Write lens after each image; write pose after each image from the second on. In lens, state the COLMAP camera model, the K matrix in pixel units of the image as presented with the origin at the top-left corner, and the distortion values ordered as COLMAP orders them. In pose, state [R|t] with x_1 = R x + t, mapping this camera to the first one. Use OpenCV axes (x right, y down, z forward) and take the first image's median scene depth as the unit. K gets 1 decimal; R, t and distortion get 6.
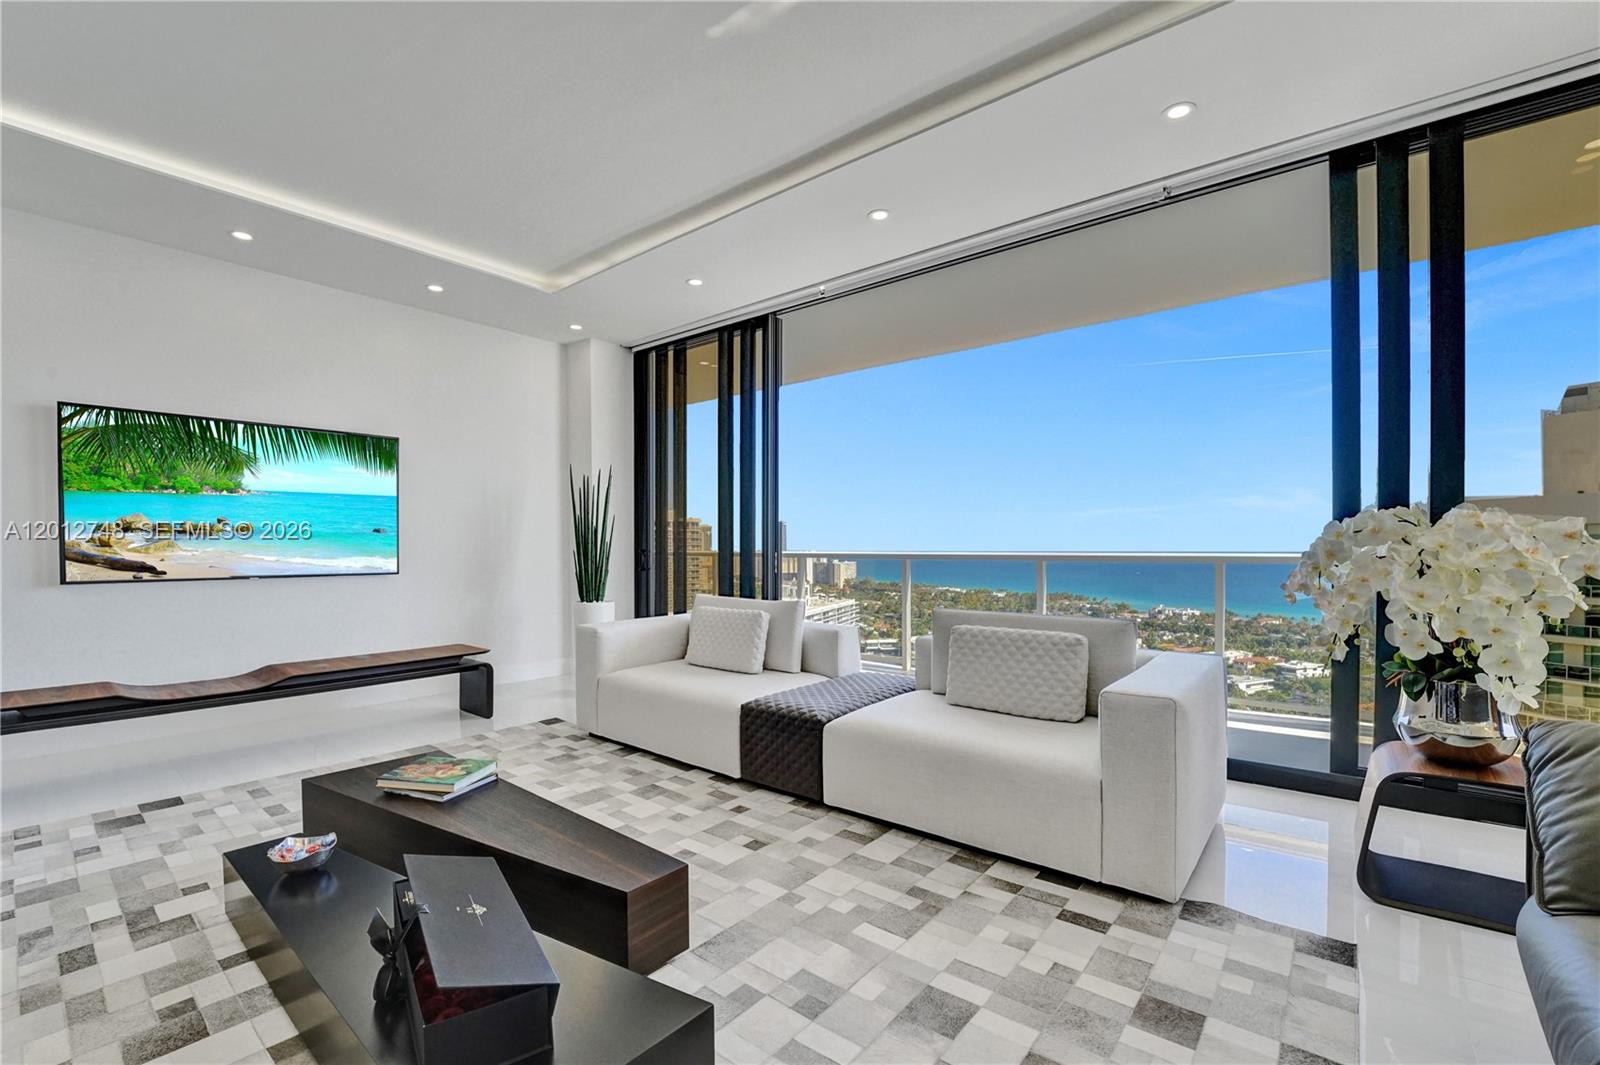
lens RADIAL K [[689.5, 0, 792.9], [0, 689.5, 546.8], [0, 0, 1]] dist [-0.024752, 0.000233]
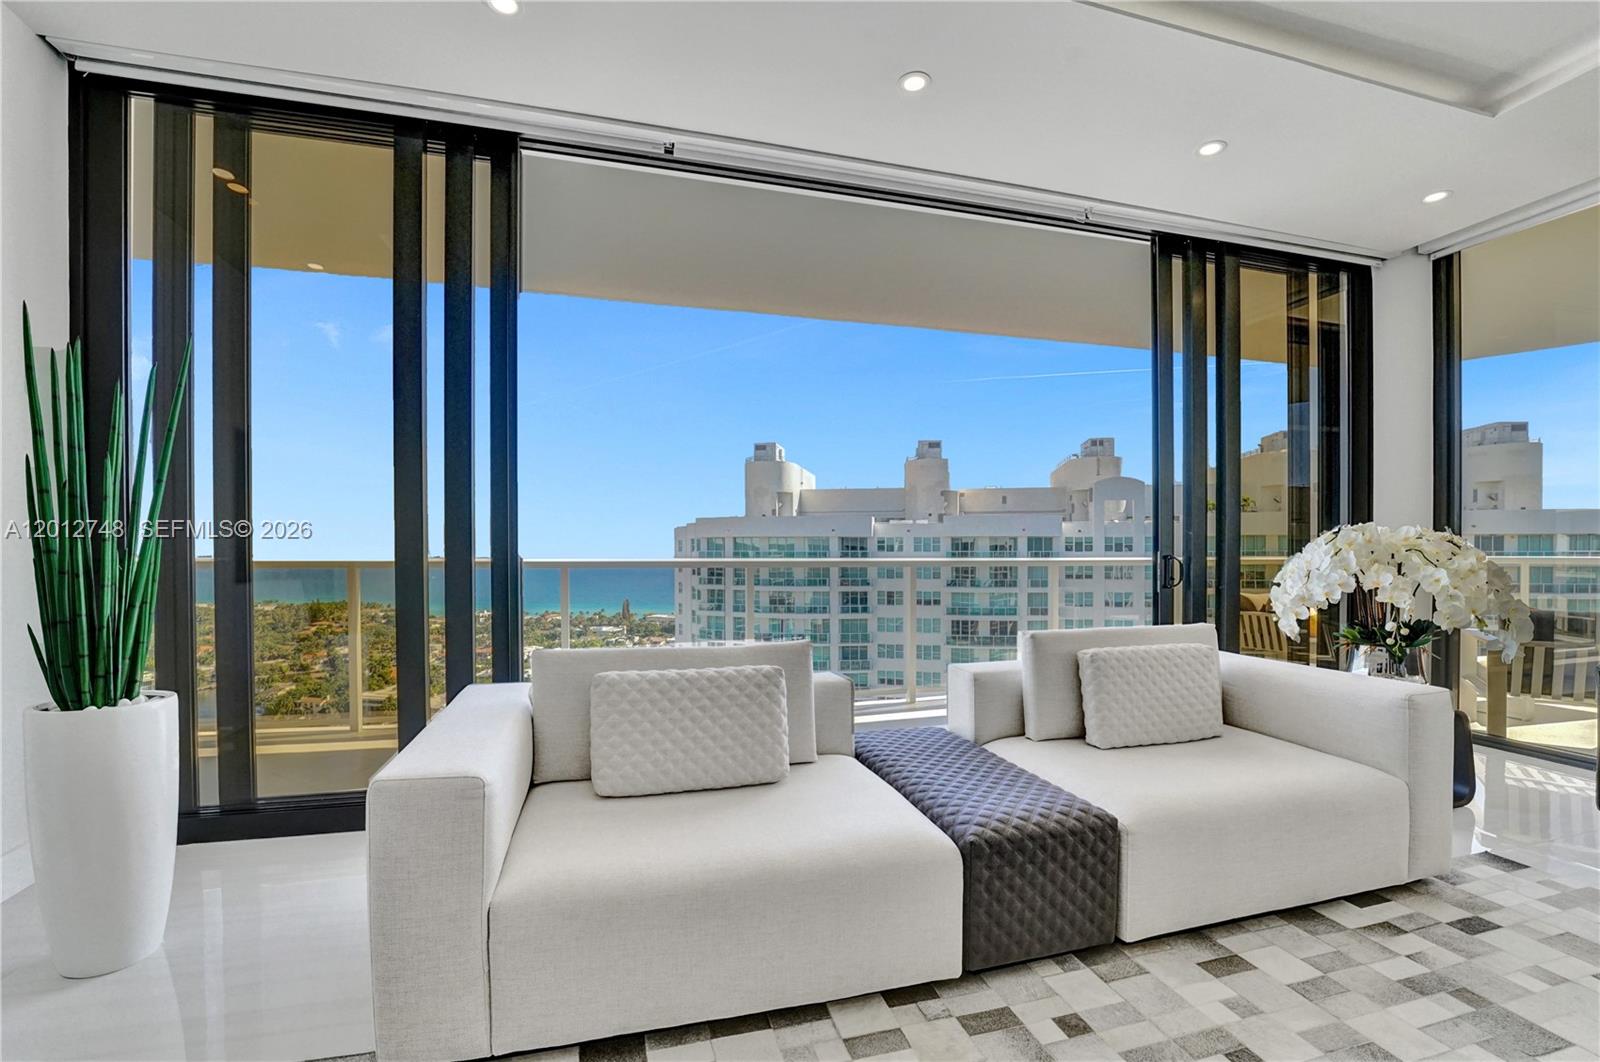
lens RADIAL K [[689.8, 0, 806.1], [0, 689.8, 557.9], [0, 0, 1]] dist [-0.034201, 0.006215]
pose [[0.564632, -0.006008, 0.825321, -0.597923], [-0.002138, 0.999960, 0.008742, 0.000438], [-0.825340, -0.006700, 0.564596, 0.804576]]
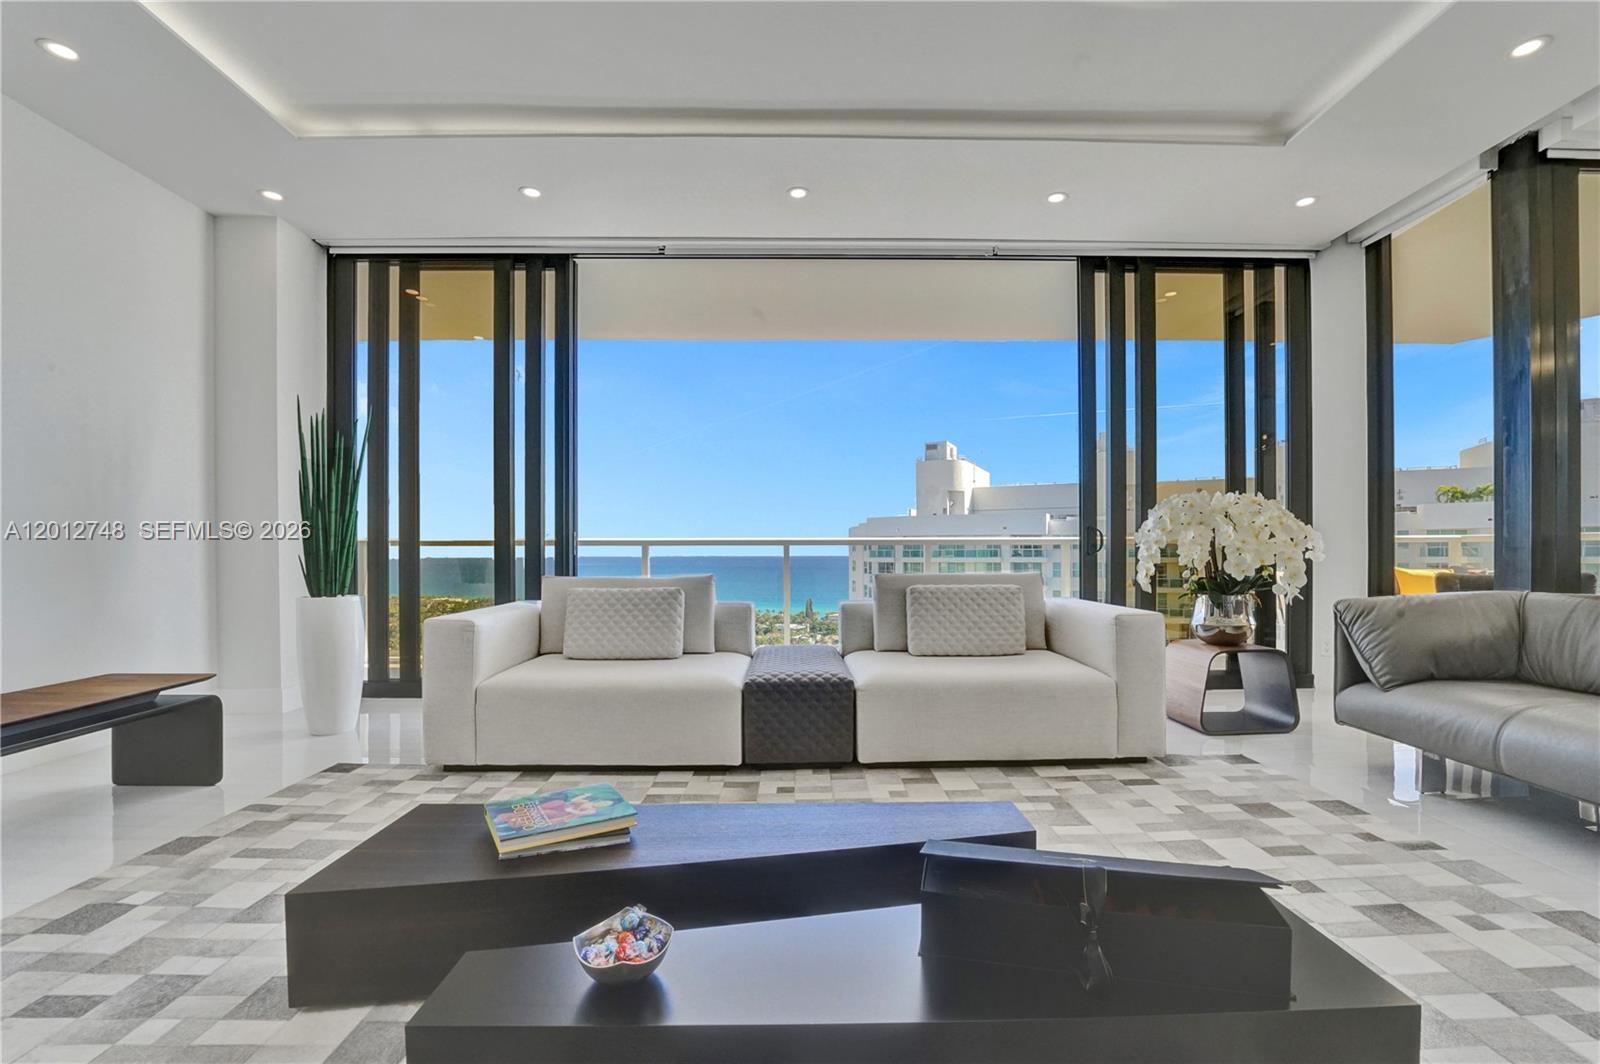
lens RADIAL K [[689.5, 0, 815.5], [0, 689.5, 548.8], [0, 0, 1]] dist [-0.026536, 0.000807]
pose [[0.751084, 0.001773, 0.660205, -0.607265], [0.002393, 0.999983, -0.005408, 0.058463], [-0.660203, 0.005642, 0.751066, 0.256374]]
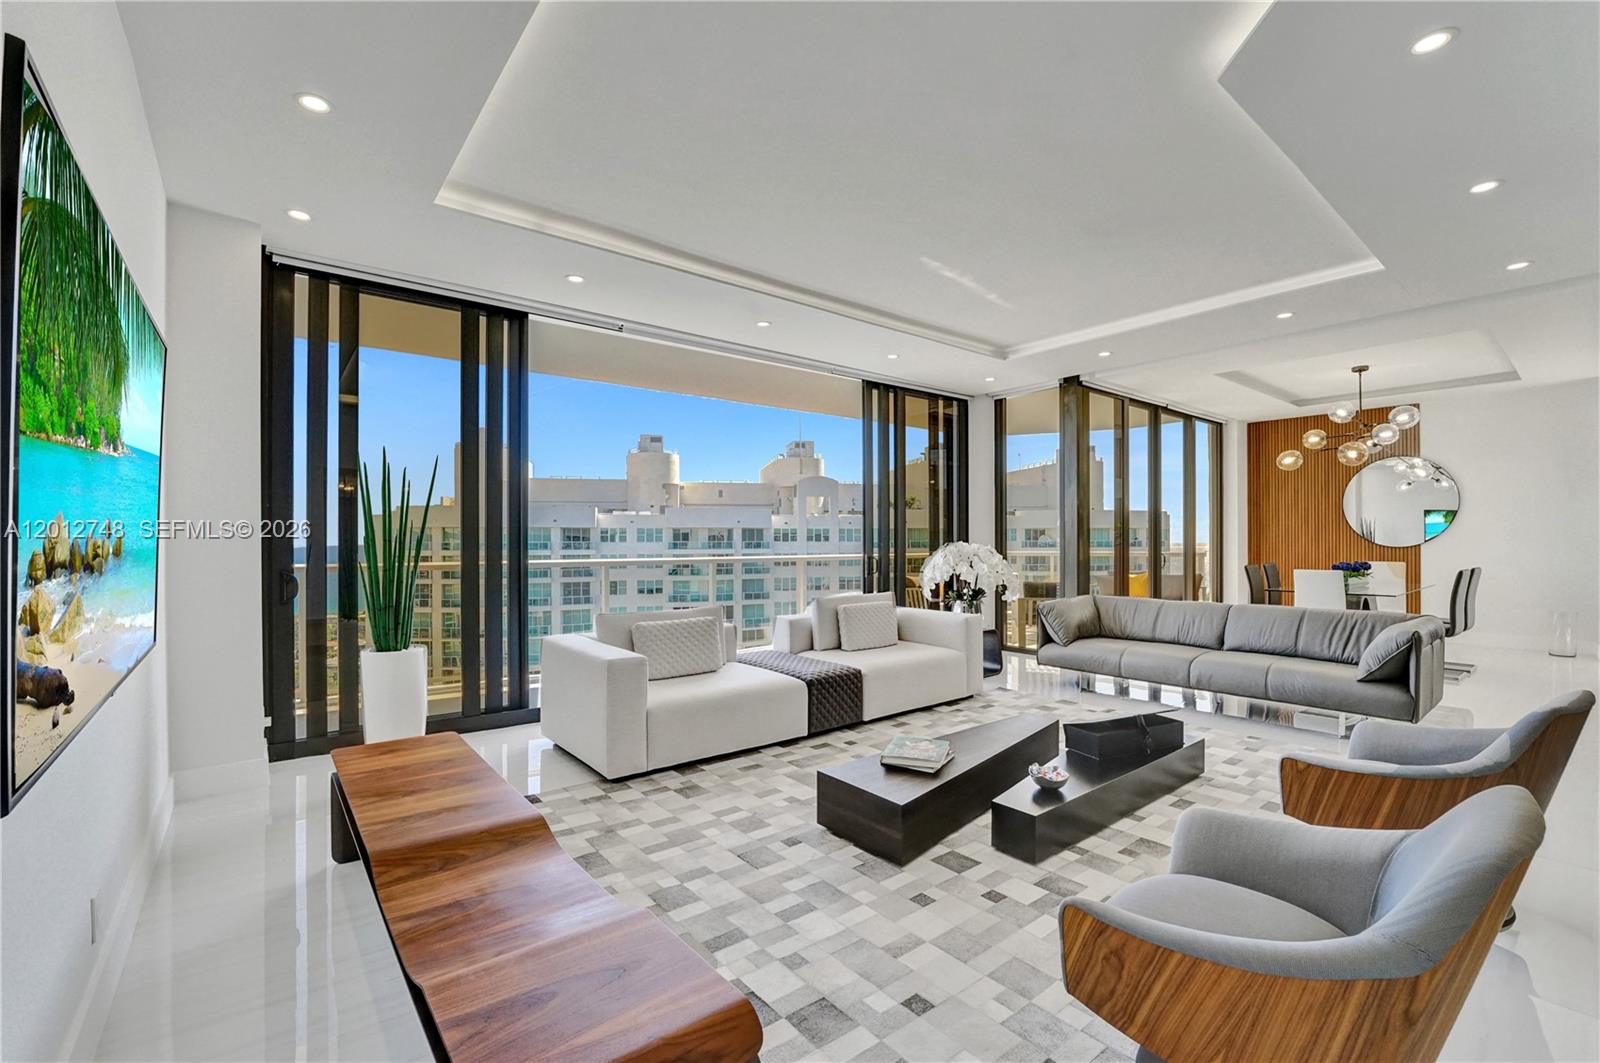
lens RADIAL K [[677.8, 0, 803.0], [0, 677.8, 526.3], [0, 0, 1]] dist [-0.034388, 0.005012]
pose [[0.190664, 0.021995, 0.981409, -1.403536], [-0.000182, 0.999750, -0.022370, -0.043749], [-0.981655, 0.004087, 0.190620, 0.759295]]
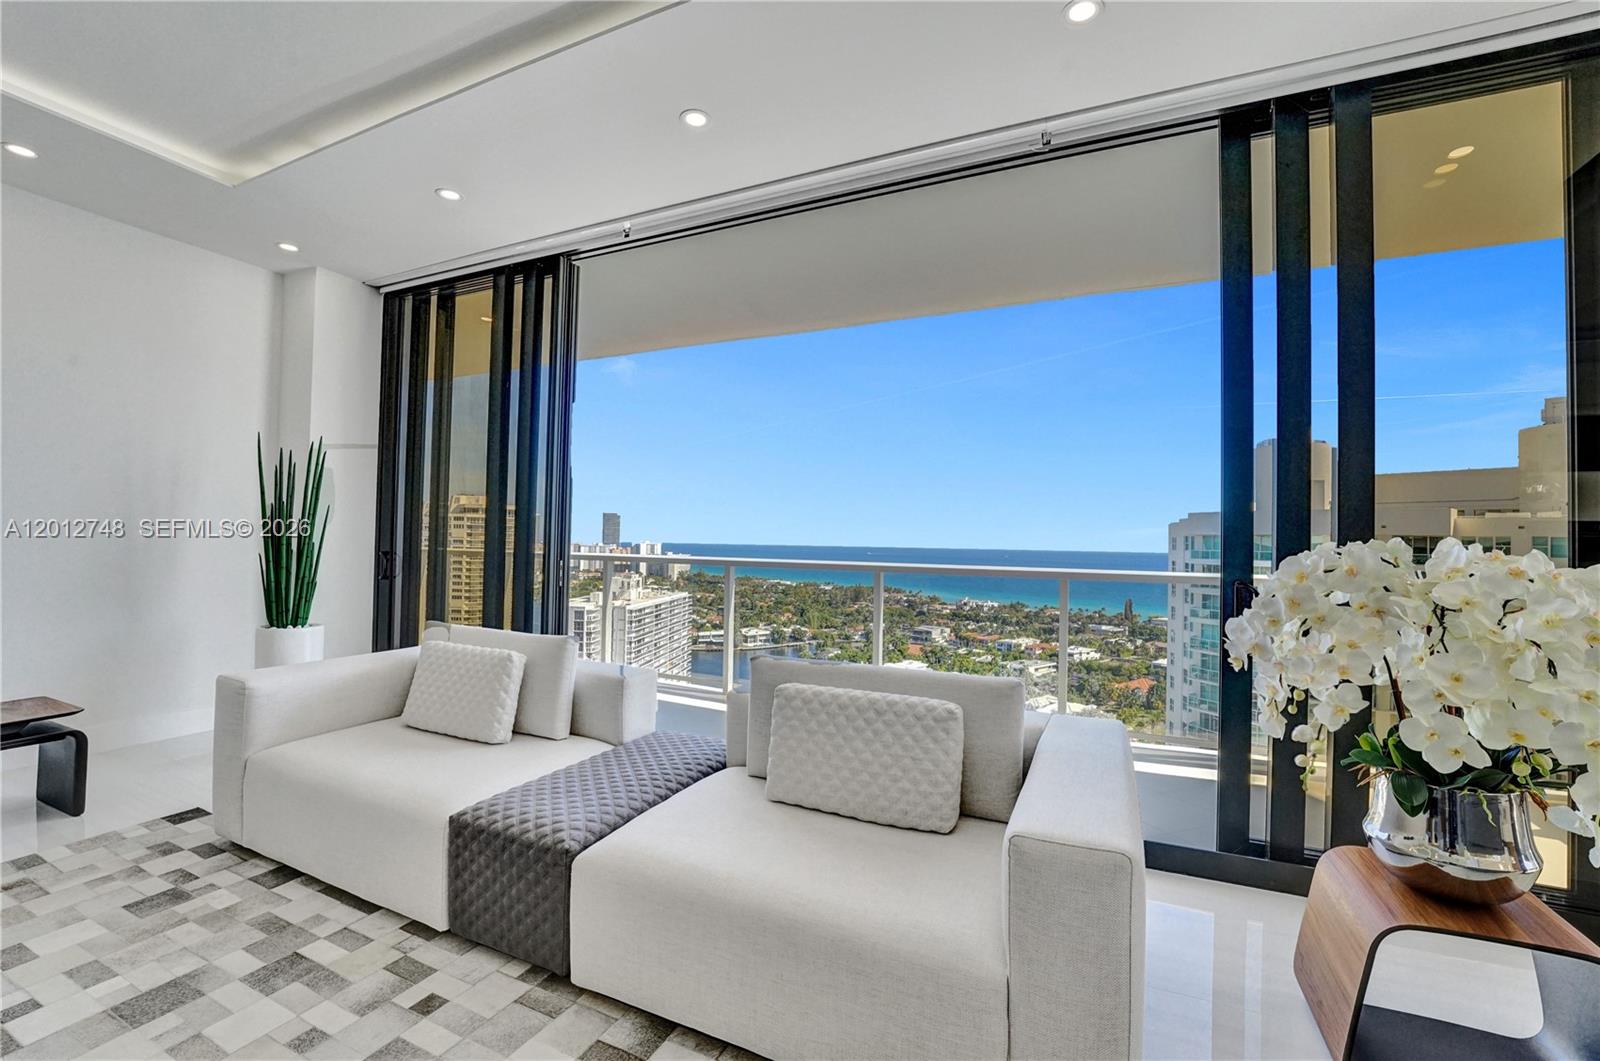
lens RADIAL K [[677.8, 0, 803.0], [0, 677.8, 525.3], [0, 0, 1]] dist [-0.034388, 0.005012]
pose [[0.967286, 0.026042, 0.252347, 0.077913], [-0.020573, 0.999493, -0.024288, -0.030986], [-0.252852, 0.018302, 0.967332, 0.317884]]
